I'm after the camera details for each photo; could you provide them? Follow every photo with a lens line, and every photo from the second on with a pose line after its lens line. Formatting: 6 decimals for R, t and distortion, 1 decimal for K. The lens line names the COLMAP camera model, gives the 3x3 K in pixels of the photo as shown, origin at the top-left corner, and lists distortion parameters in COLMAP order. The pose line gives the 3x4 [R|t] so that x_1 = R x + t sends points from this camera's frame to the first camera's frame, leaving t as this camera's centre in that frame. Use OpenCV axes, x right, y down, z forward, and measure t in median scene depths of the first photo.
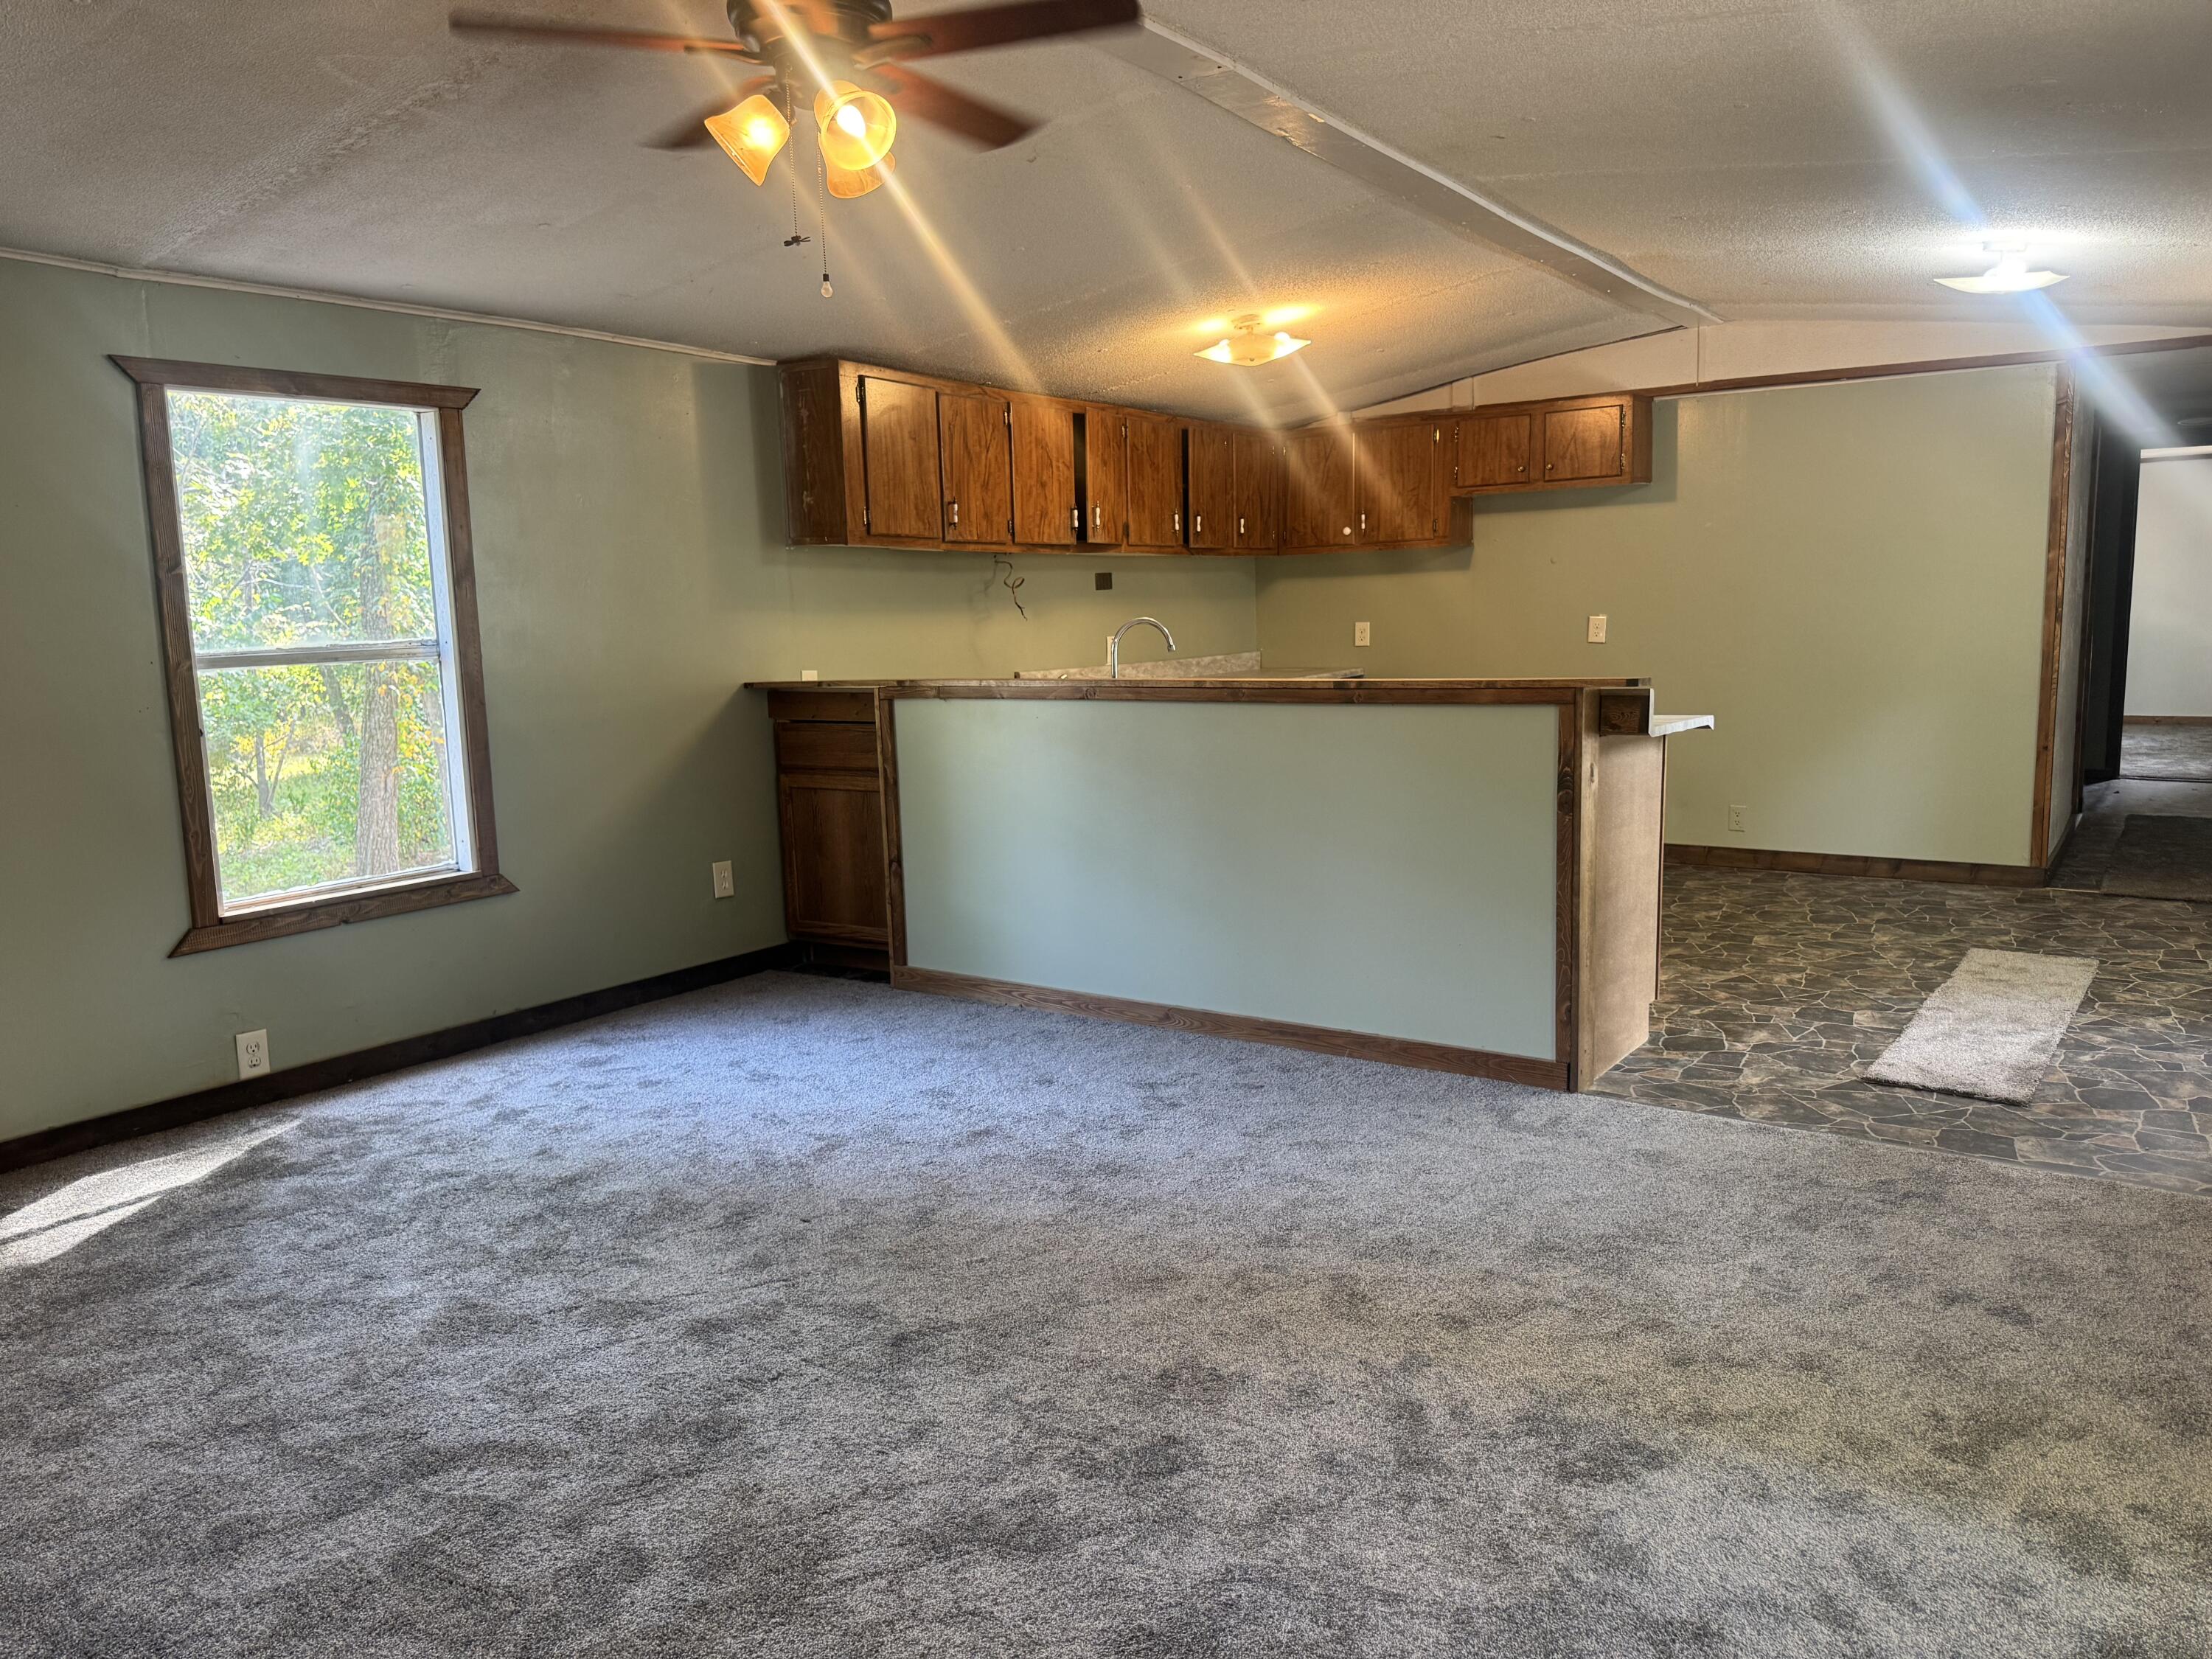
lens RADIAL K [[1567.3, 0, 1116.9], [0, 1567.3, 833.9], [0, 0, 1]] dist [0.079837, -0.054828]
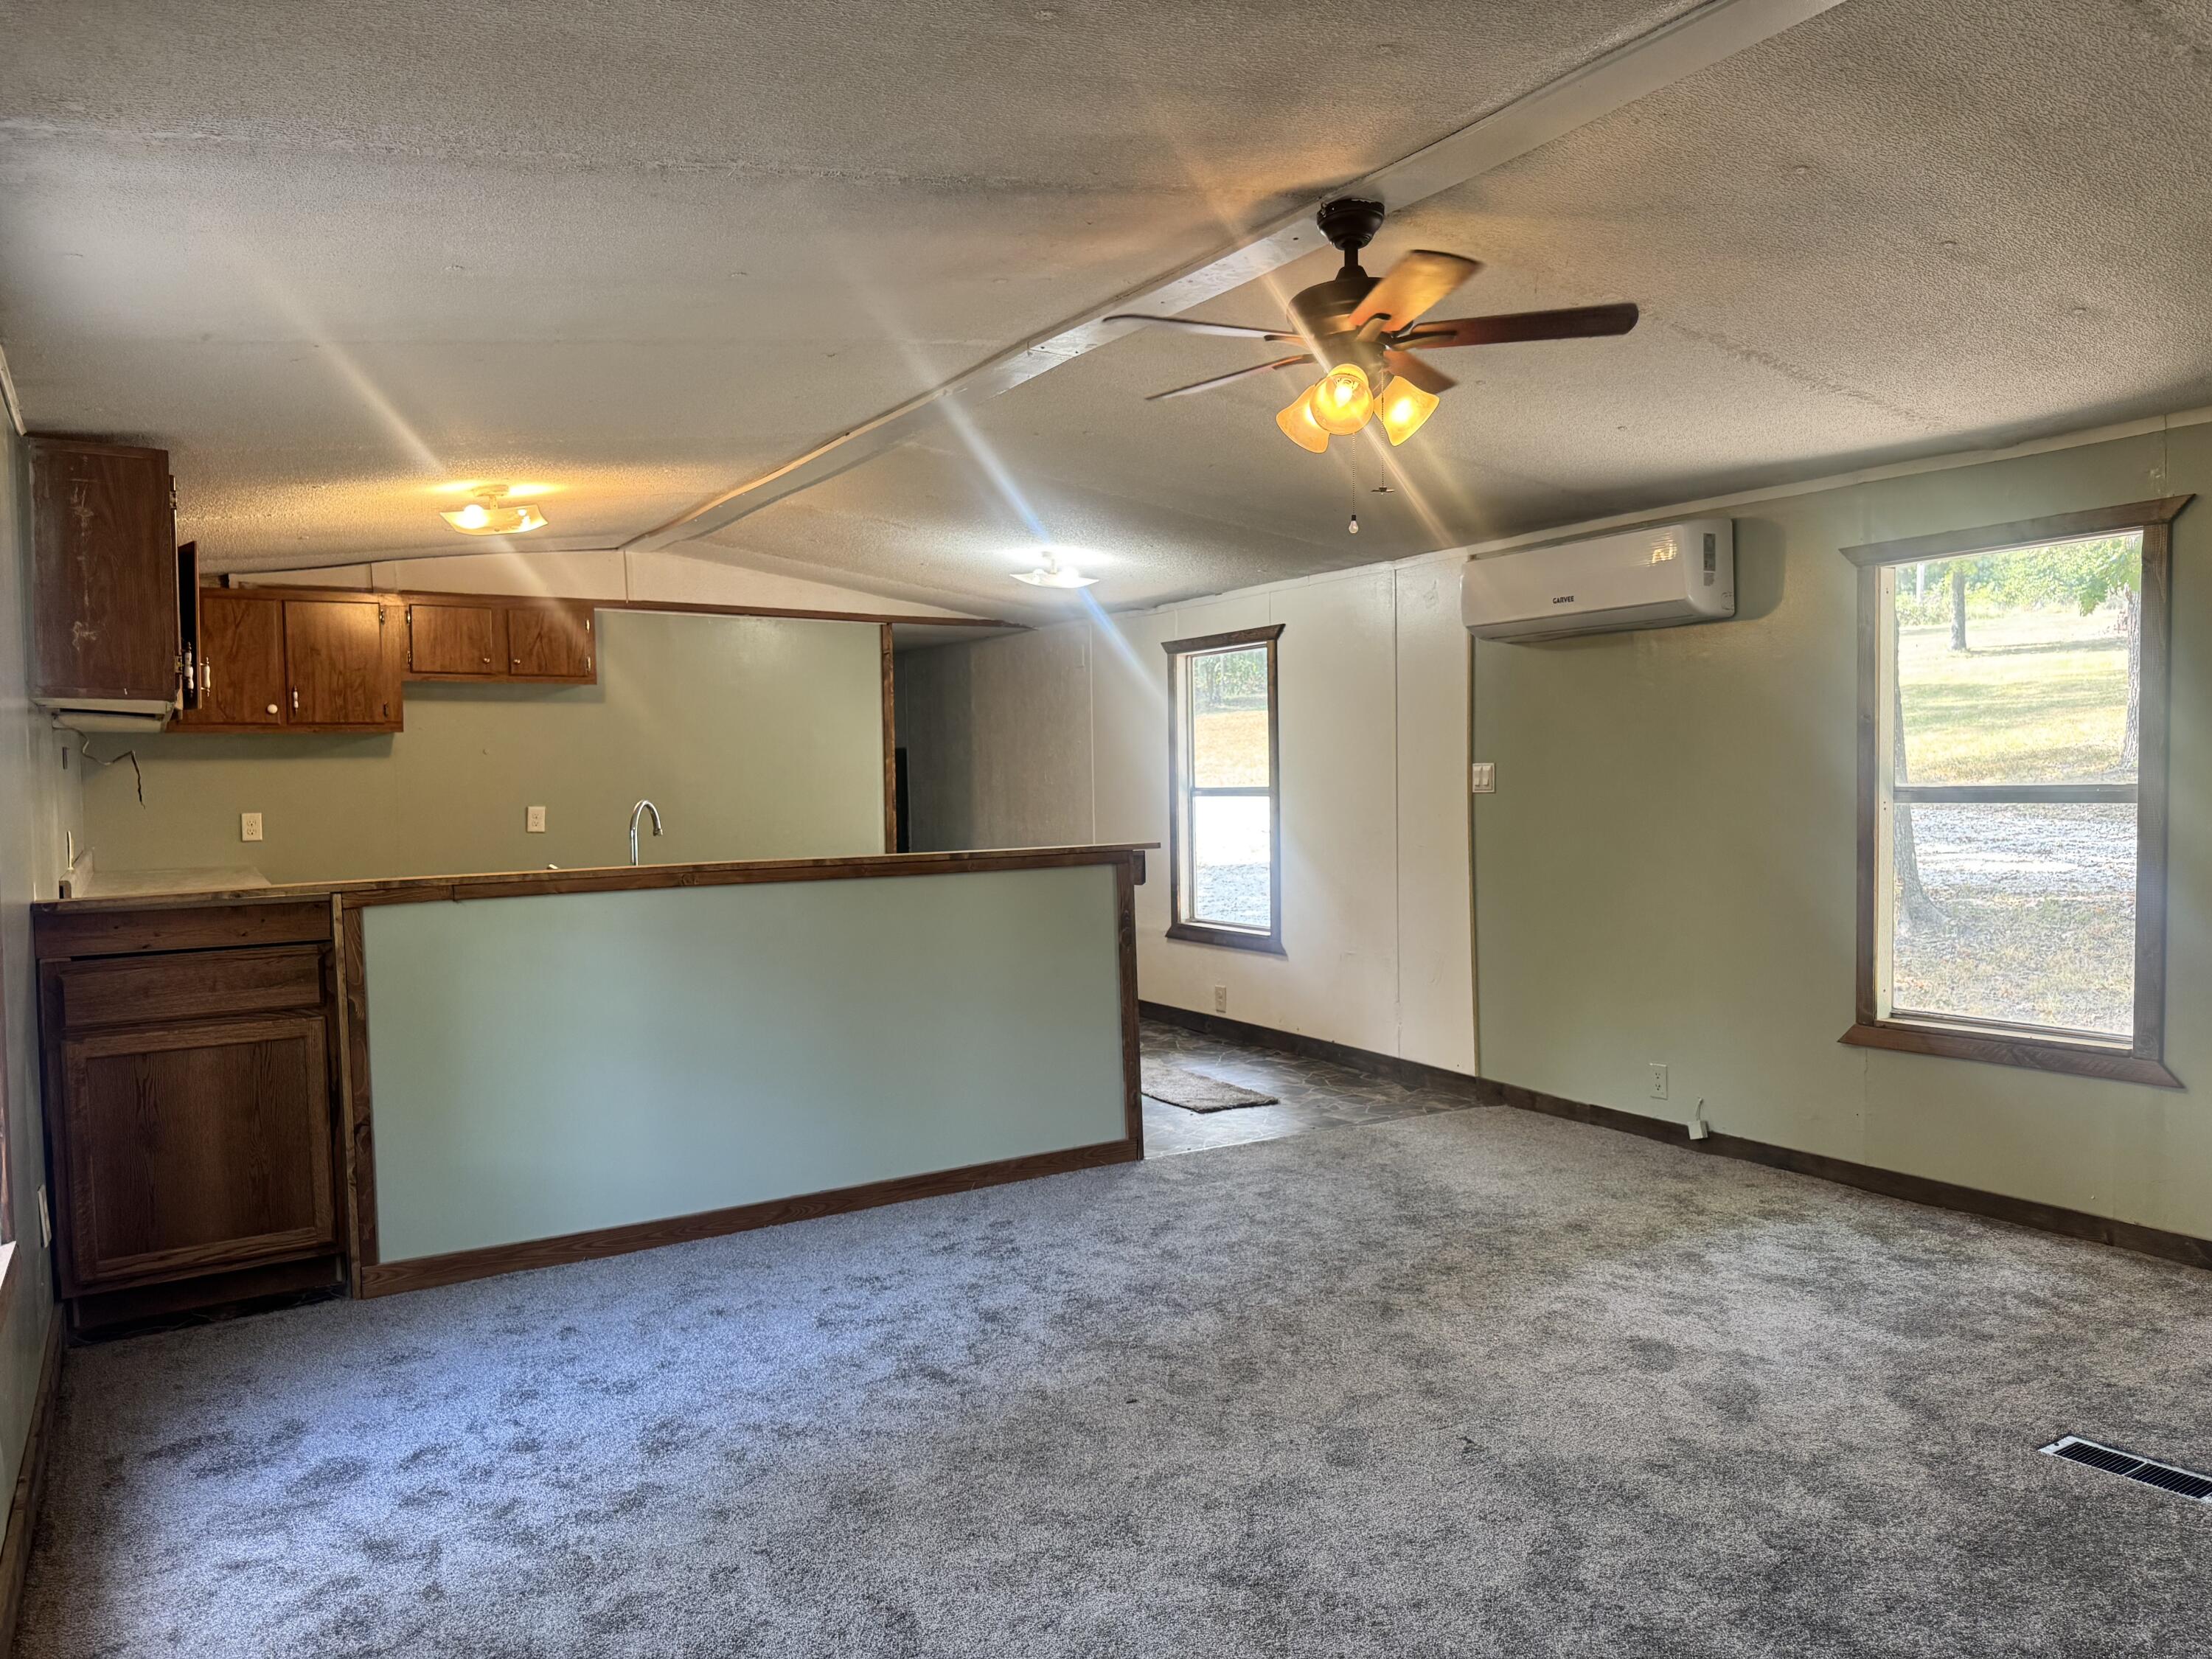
lens RADIAL K [[1560.3, 0, 1104.2], [0, 1560.3, 824.4], [0, 0, 1]] dist [0.050714, -0.101424]
pose [[0.402983, -0.015103, 0.915083, -0.758431], [0.135256, 0.989867, -0.043227, -0.048592], [-0.905158, 0.141190, 0.400942, 0.401077]]
